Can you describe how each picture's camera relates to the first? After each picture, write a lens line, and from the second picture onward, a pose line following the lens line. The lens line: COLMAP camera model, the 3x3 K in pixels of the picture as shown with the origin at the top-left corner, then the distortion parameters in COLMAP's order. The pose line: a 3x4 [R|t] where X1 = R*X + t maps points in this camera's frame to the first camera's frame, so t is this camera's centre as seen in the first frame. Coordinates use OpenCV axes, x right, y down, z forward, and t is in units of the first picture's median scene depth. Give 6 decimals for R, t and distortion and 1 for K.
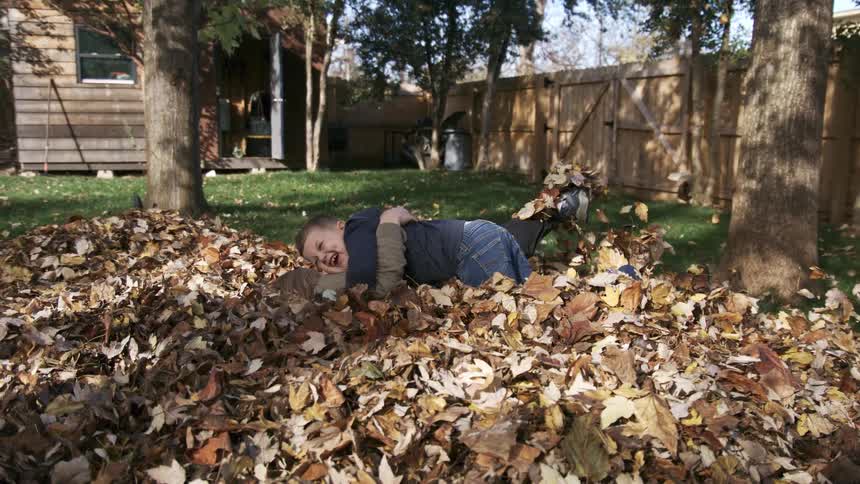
lens RADIAL K [[729.2, 0, 438.7], [0, 729.2, 243.3], [0, 0, 1]] dist [-0.091038, 0.075334]
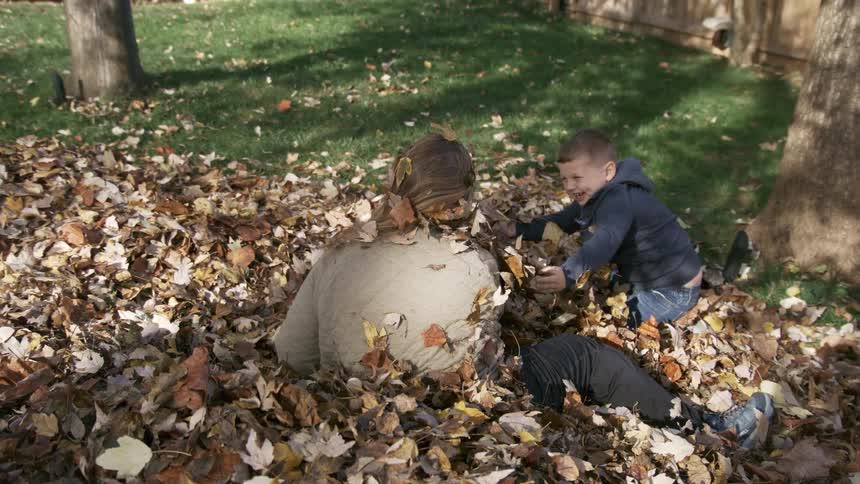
lens RADIAL K [[759.4, 0, 430.0], [0, 759.4, 242.0], [0, 0, 1]] dist [-0.034705, -0.004755]
pose [[0.999627, 0.018913, -0.019725, 0.052195], [-0.013945, 0.973789, 0.227024, -0.126684], [0.023501, -0.226664, 0.973689, 0.204427]]
